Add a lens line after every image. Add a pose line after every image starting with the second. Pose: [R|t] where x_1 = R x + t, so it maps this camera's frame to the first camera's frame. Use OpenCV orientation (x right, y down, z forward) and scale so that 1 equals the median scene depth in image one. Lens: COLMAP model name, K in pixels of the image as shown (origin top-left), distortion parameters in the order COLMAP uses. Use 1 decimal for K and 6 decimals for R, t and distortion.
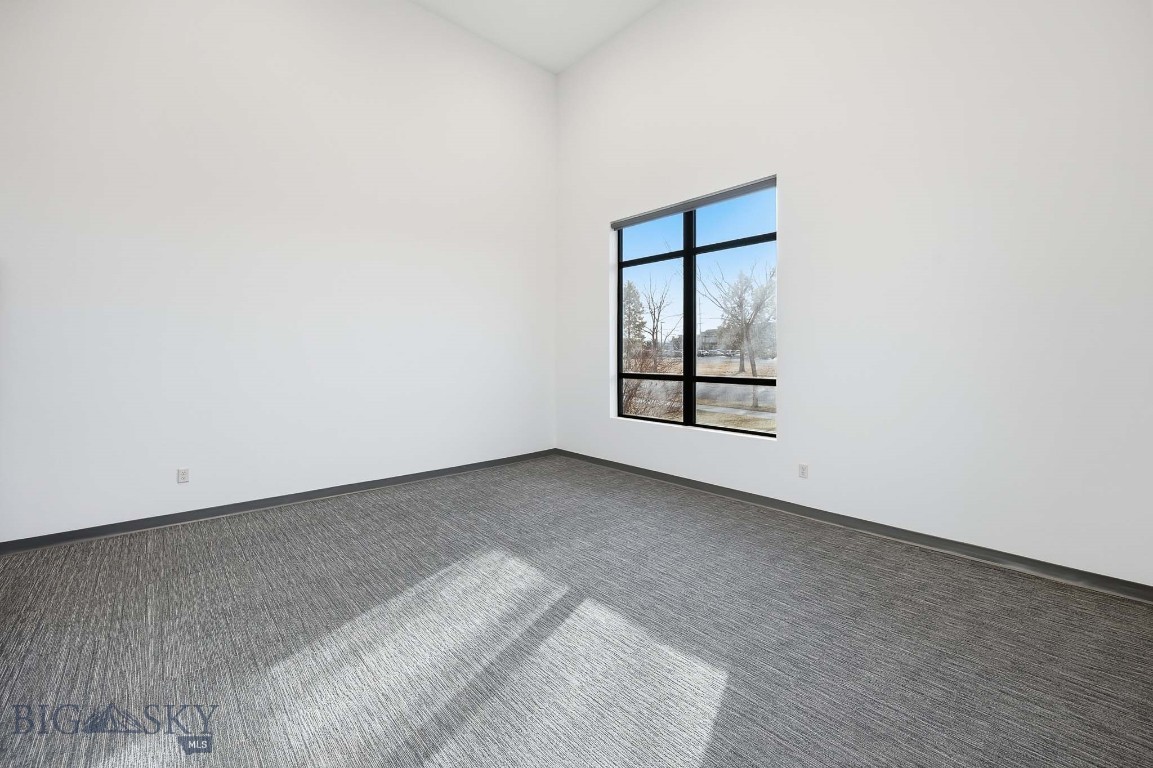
lens RADIAL K [[473.6, 0, 584.1], [0, 473.6, 361.3], [0, 0, 1]] dist [0.001760, 0.000095]
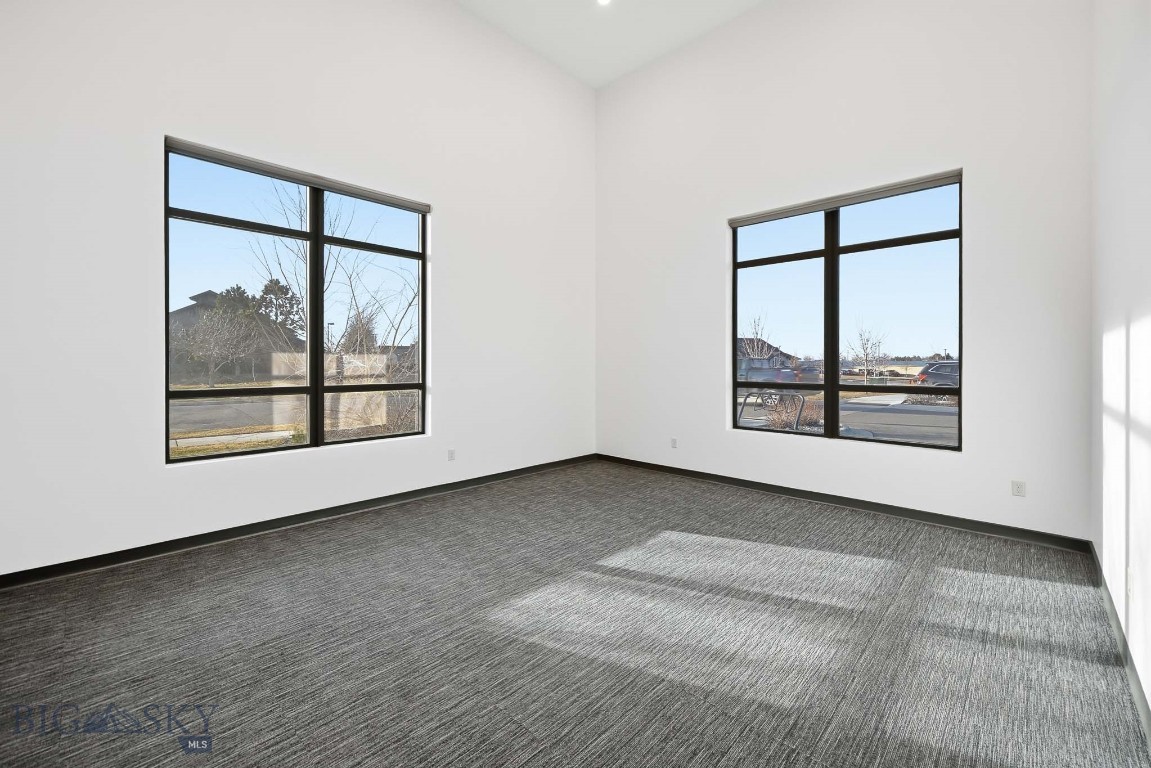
lens RADIAL K [[472.8, 0, 583.1], [0, 472.8, 361.4], [0, 0, 1]] dist [0.001760, 0.000095]
pose [[-0.078466, 0.004304, 0.996908, -1.165942], [0.009374, 0.999950, -0.003580, -0.003724], [-0.996873, 0.009064, -0.078502, 1.113279]]
